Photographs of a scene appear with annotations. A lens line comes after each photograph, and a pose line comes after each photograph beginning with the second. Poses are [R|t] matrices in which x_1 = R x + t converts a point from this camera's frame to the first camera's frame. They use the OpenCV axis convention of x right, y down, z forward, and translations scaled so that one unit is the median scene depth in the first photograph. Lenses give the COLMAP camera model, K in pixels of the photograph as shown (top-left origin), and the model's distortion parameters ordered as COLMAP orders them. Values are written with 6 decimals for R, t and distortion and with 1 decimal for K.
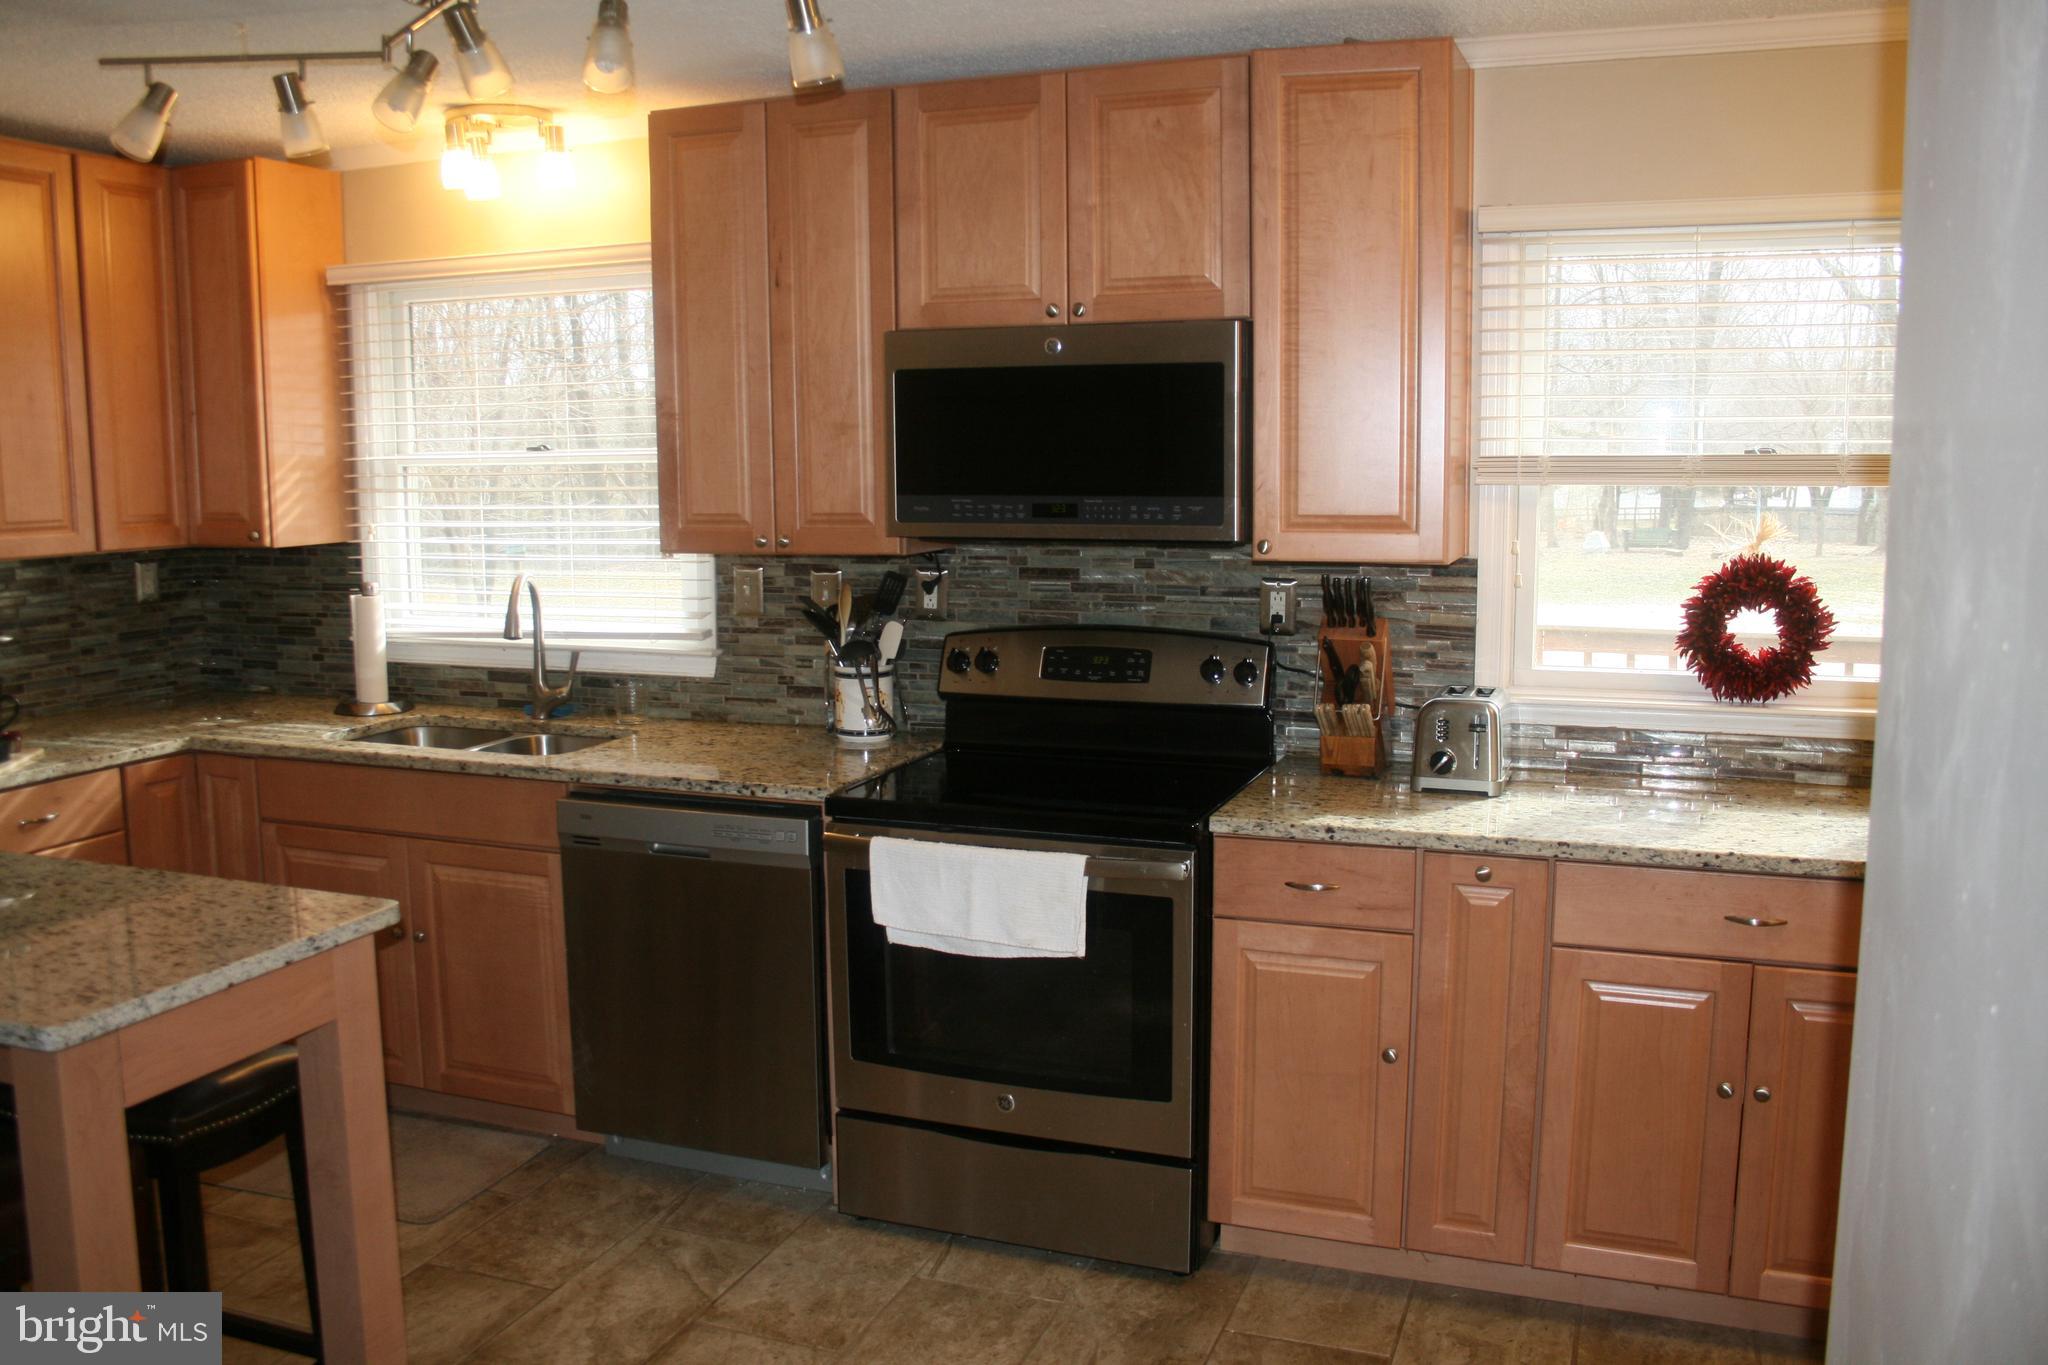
lens RADIAL K [[1720.0, 0, 1027.9], [0, 1720.0, 666.8], [0, 0, 1]] dist [-0.150957, 0.137548]
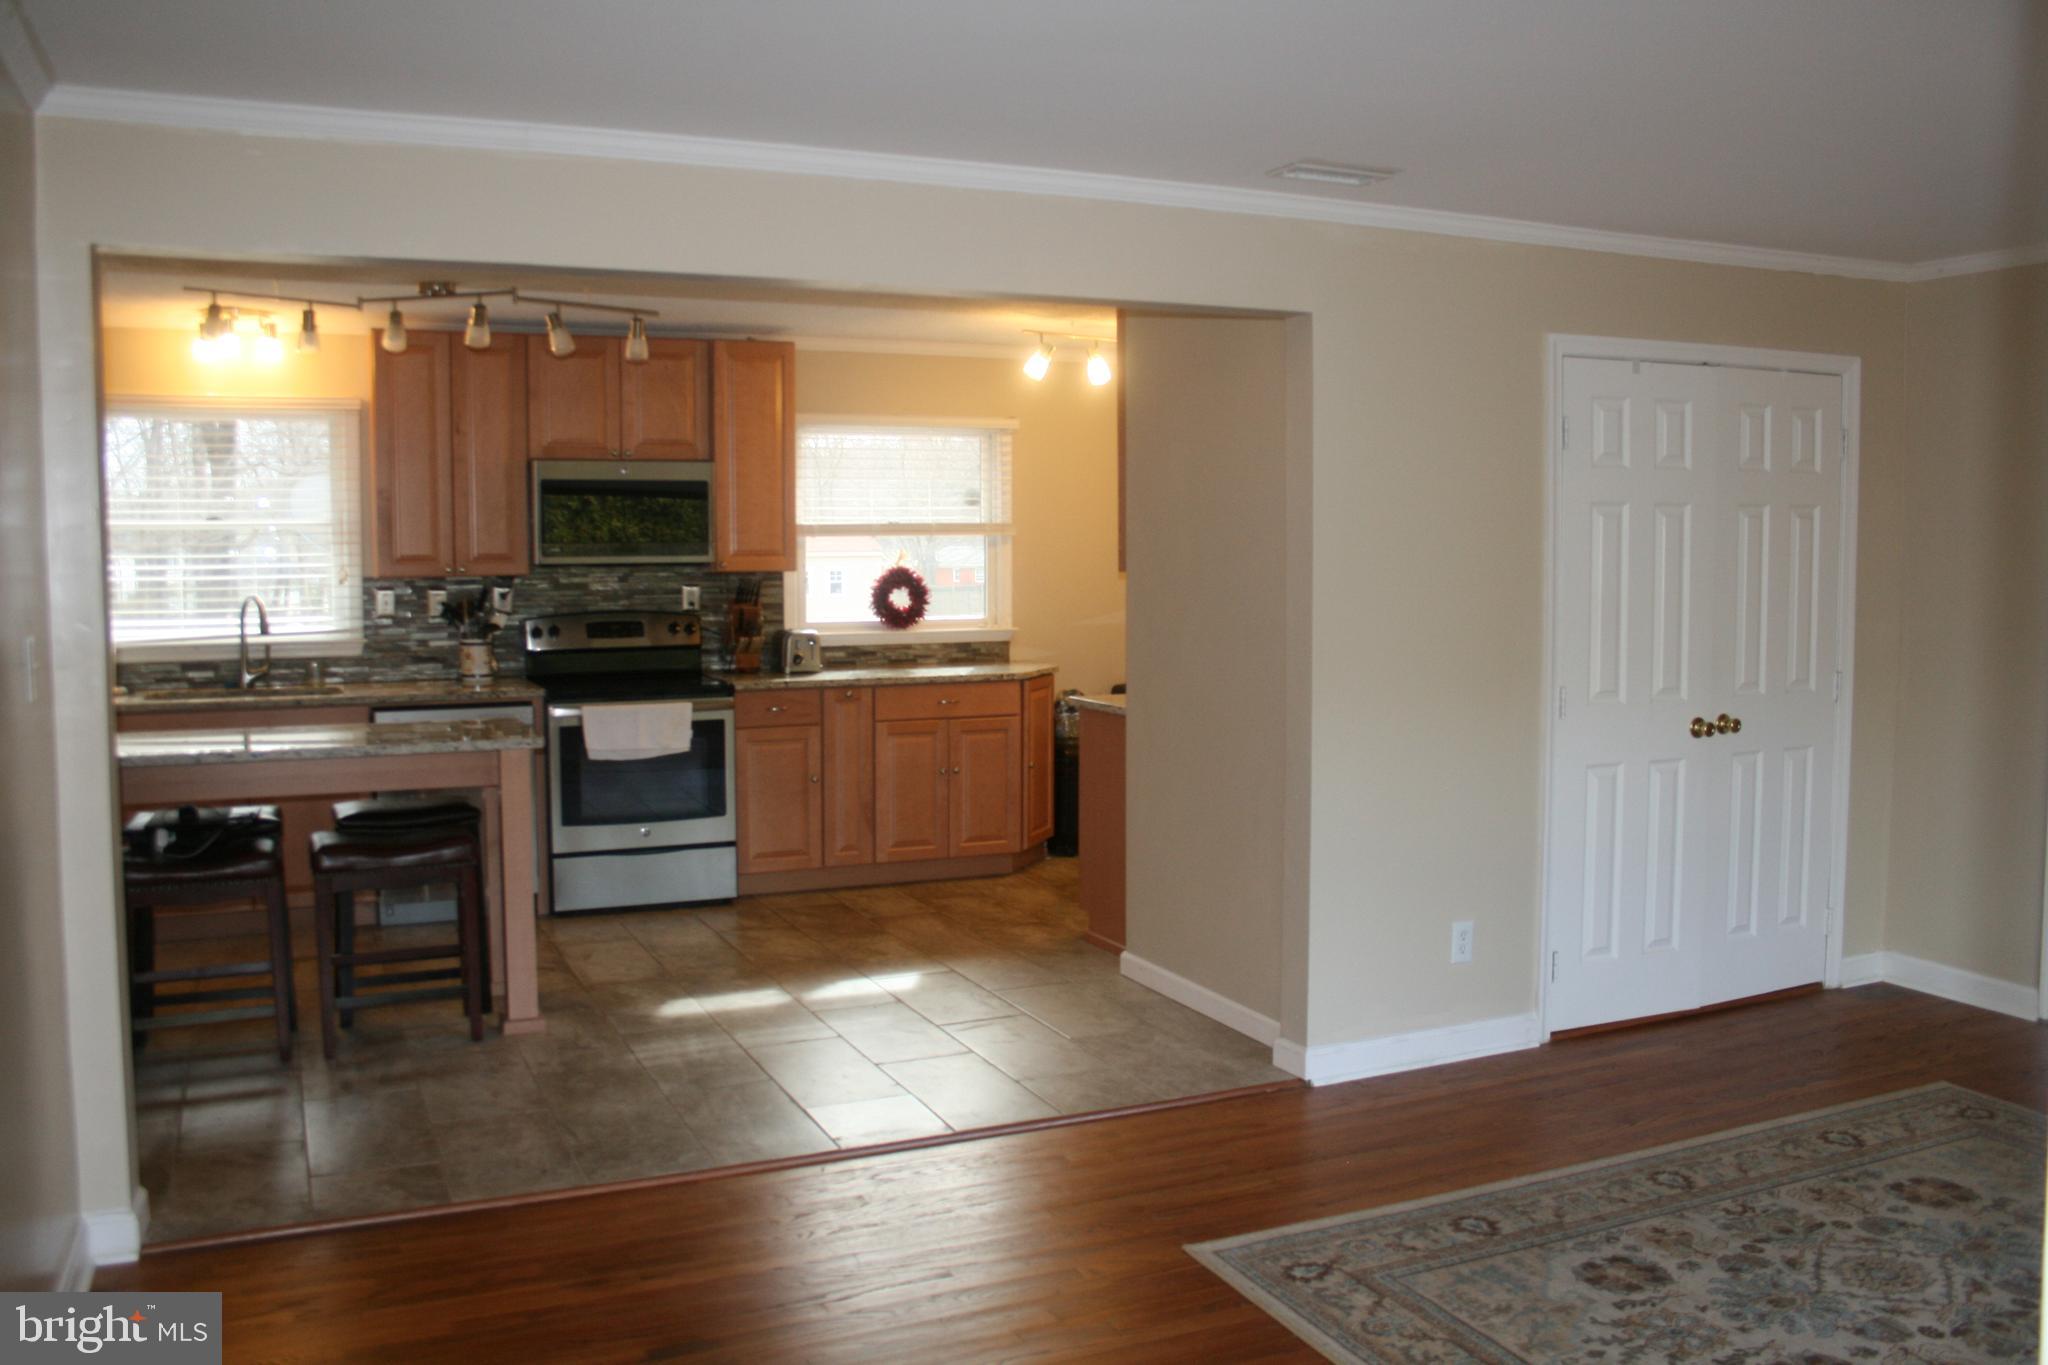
lens RADIAL K [[1720.0, 0, 1027.9], [0, 1720.0, 666.8], [0, 0, 1]] dist [-0.150957, 0.137548]
pose [[0.703537, -0.046044, 0.709166, -1.023083], [0.088901, 0.995762, -0.023544, 0.130368], [-0.705077, 0.079609, 0.704648, -0.716043]]
